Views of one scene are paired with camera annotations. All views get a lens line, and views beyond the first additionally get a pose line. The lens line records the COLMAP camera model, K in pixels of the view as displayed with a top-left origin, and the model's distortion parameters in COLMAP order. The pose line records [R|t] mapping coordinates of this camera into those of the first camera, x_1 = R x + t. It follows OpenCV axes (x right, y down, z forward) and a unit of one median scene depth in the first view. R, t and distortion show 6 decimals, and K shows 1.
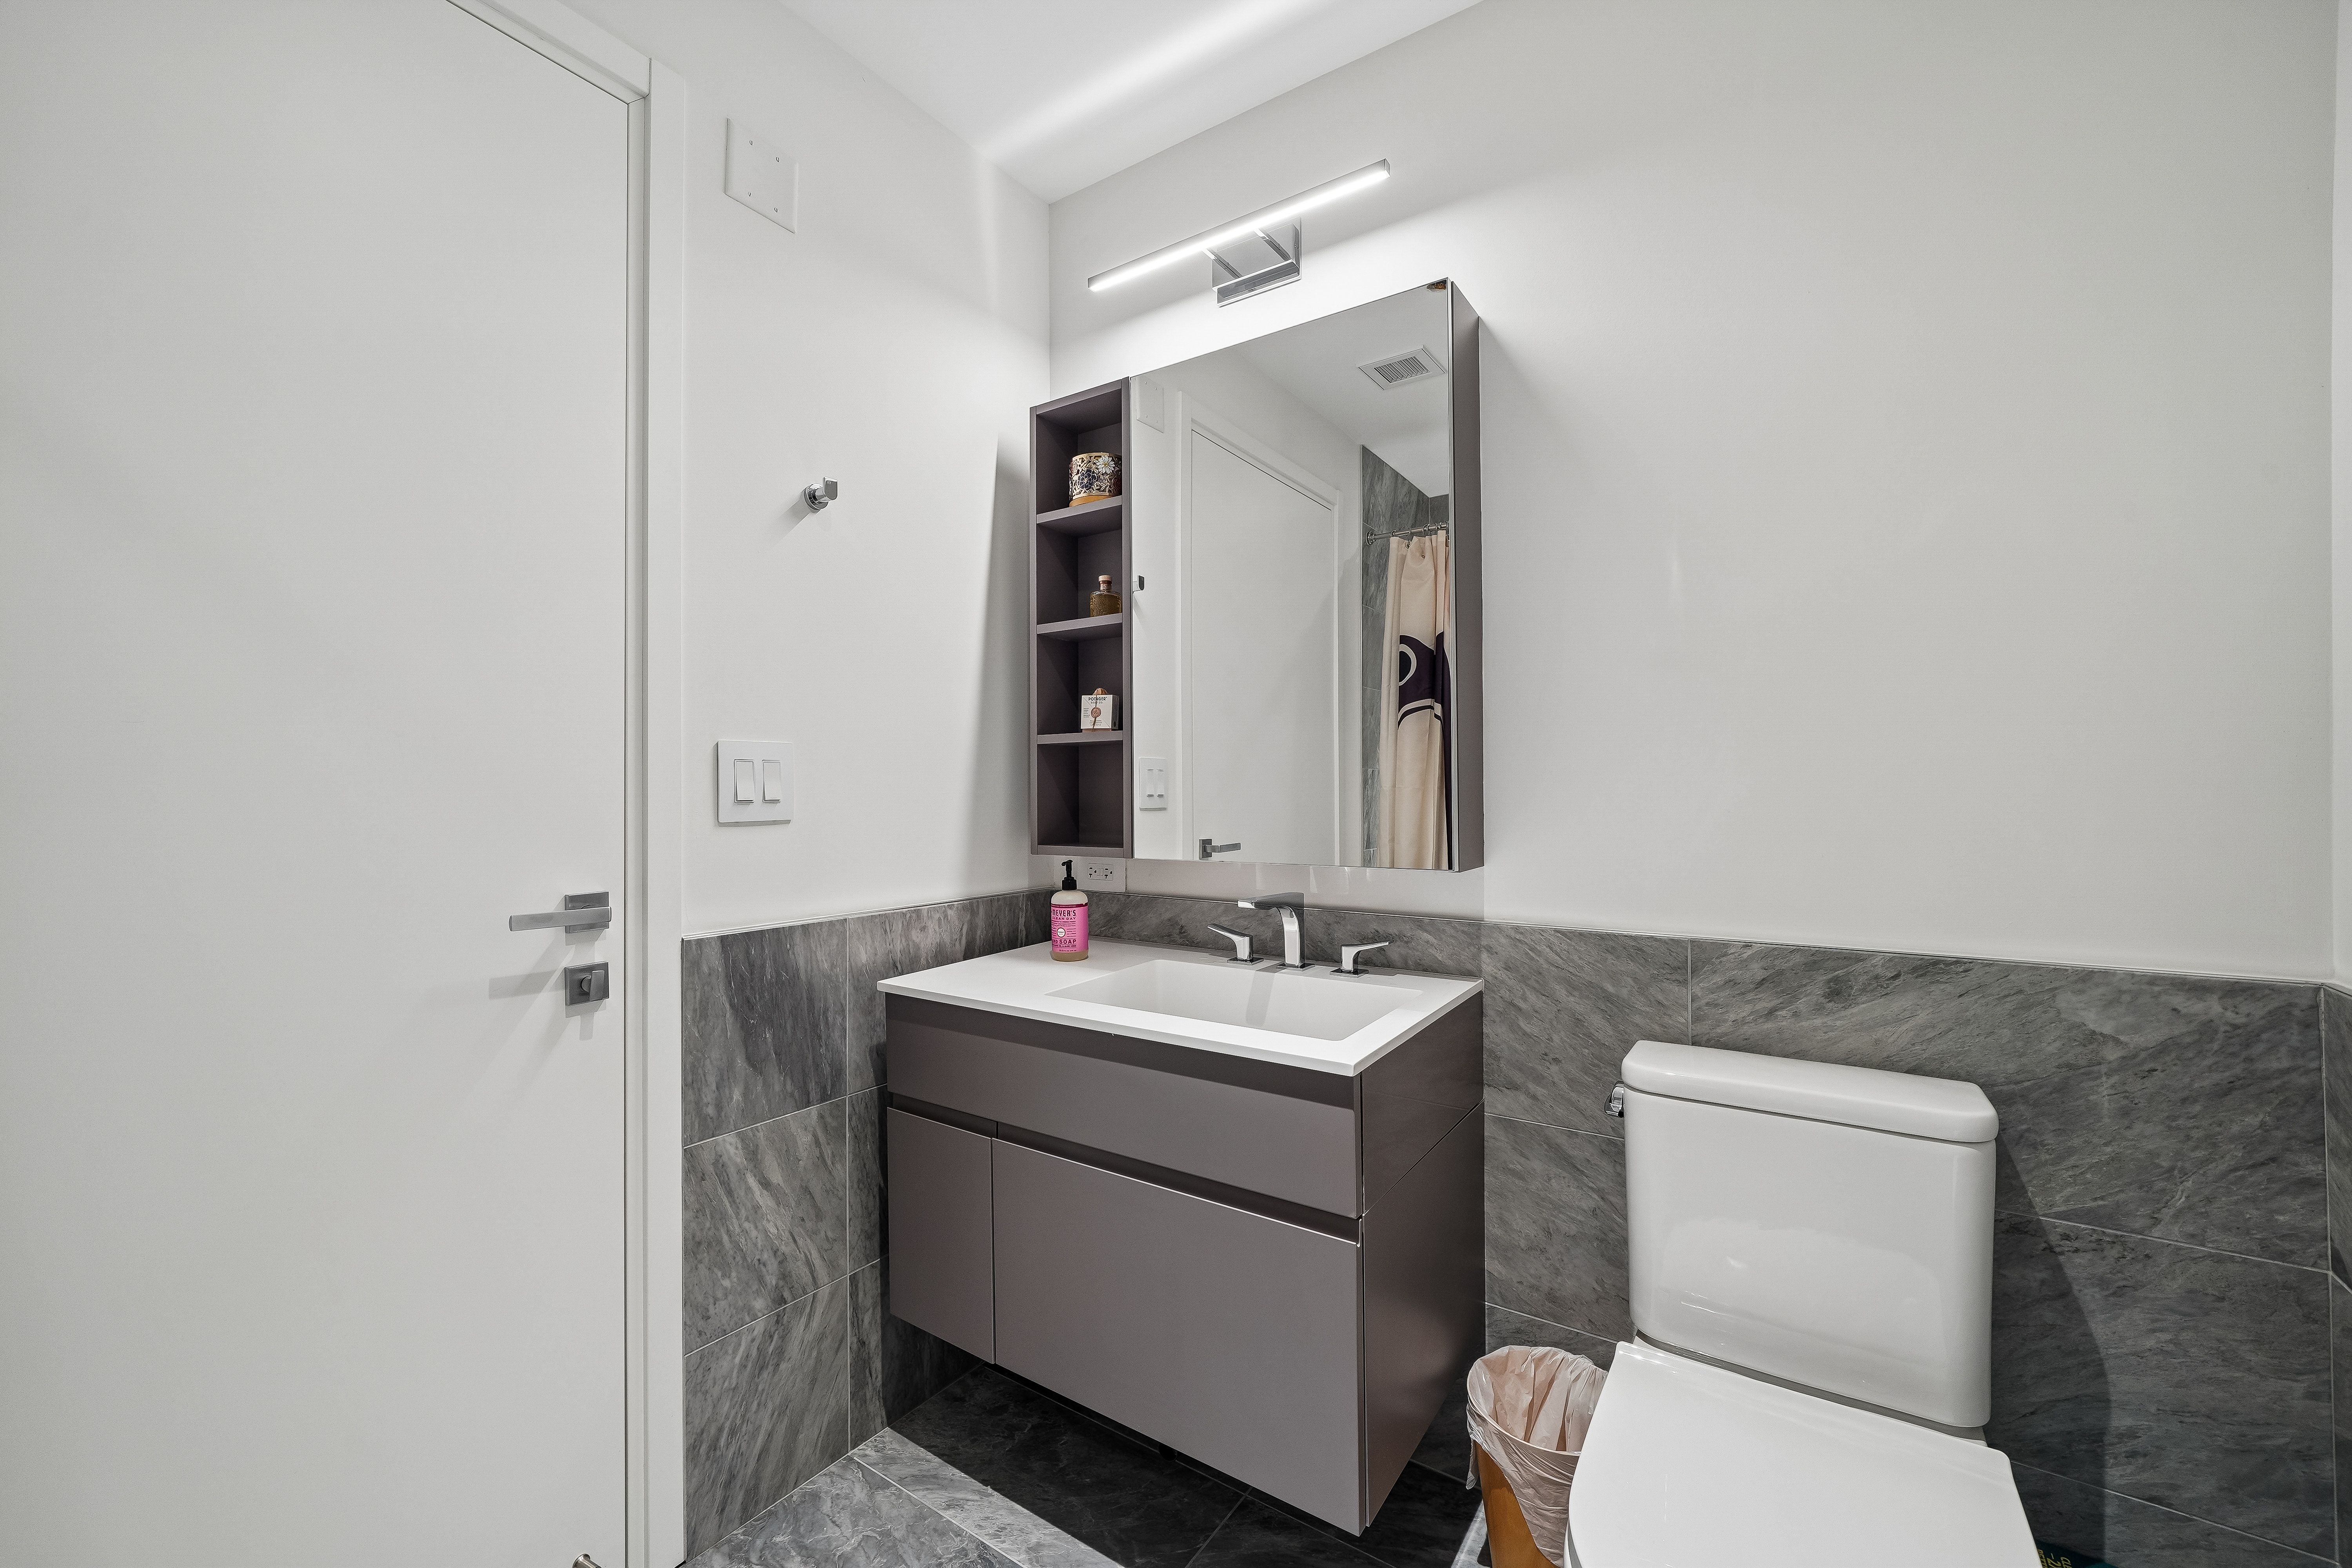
lens RADIAL K [[936.1, 0, 1176.0], [0, 936.1, 784.0], [0, 0, 1]] dist [0.001203, 0.000135]
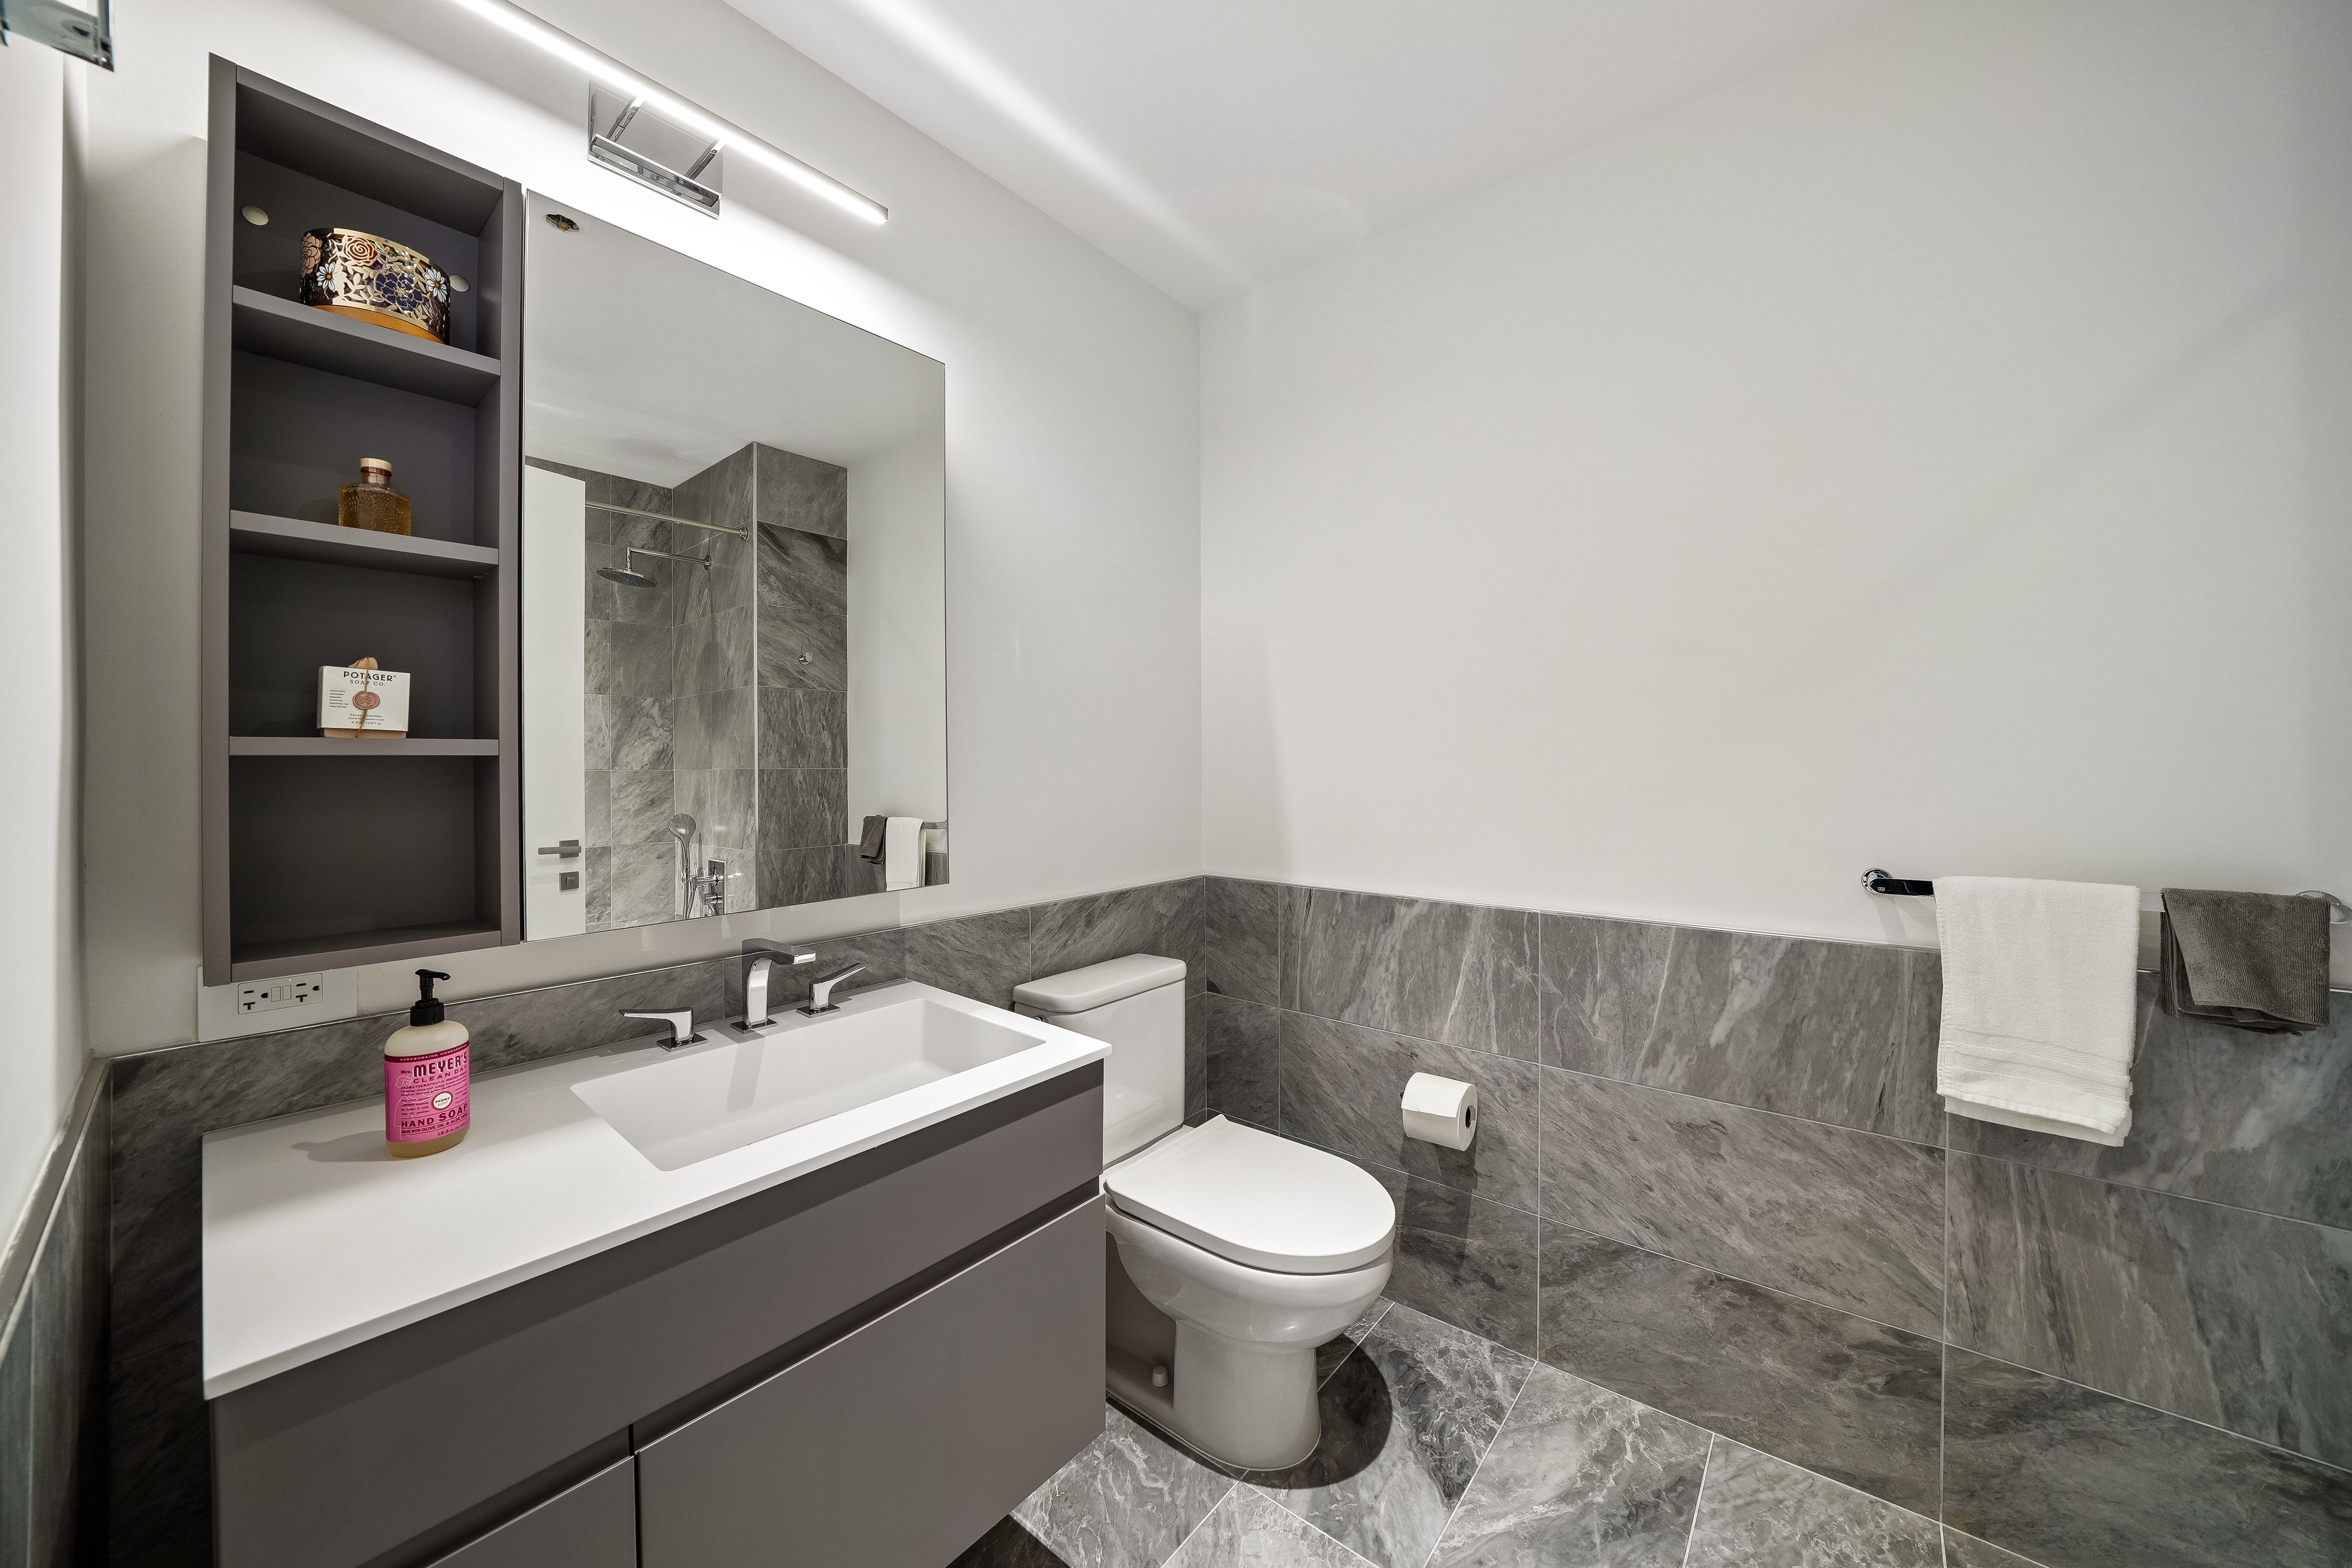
lens RADIAL K [[901.3, 0, 1052.9], [0, 901.3, 762.6], [0, 0, 1]] dist [-0.018486, 0.000025]
pose [[0.125818, 0.004004, 0.992045, -0.694482], [0.005938, 0.999971, -0.004789, -0.042934], [-0.992036, 0.006493, 0.125790, 0.656856]]
